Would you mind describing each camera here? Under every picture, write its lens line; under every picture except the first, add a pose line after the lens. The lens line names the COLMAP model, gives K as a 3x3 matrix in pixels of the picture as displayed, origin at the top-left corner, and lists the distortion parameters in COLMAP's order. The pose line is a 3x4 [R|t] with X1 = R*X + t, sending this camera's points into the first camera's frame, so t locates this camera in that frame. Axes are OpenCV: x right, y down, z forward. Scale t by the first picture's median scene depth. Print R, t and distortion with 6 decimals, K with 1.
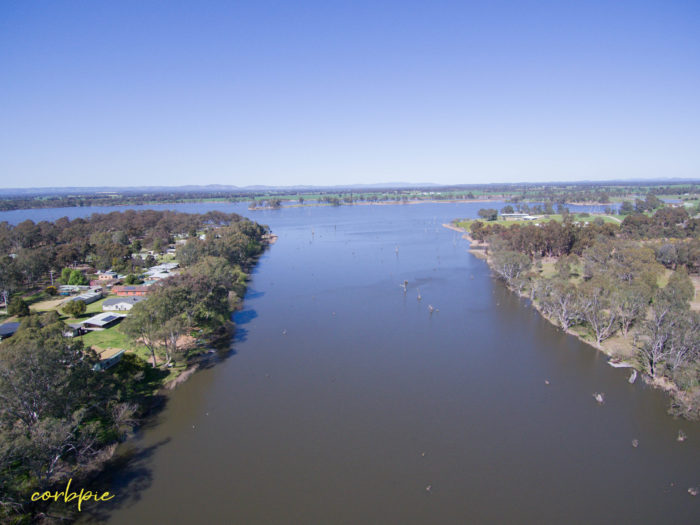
lens RADIAL K [[417.5, 0, 353.3], [0, 417.5, 264.8], [0, 0, 1]] dist [0.078268, -0.104922]
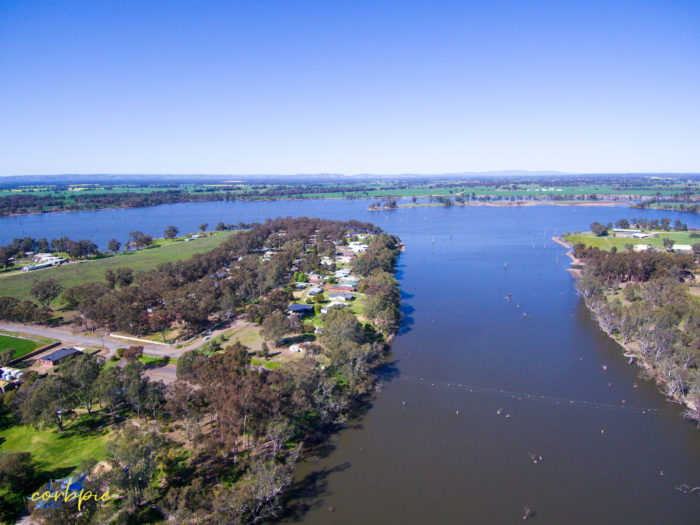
lens RADIAL K [[428.3, 0, 349.3], [0, 428.3, 259.7], [0, 0, 1]] dist [0.083675, -0.115642]
pose [[0.968070, 0.053090, -0.244993, -0.021428], [-0.050169, 0.998576, 0.018154, -0.032167], [0.245607, -0.005283, 0.969355, -0.240377]]
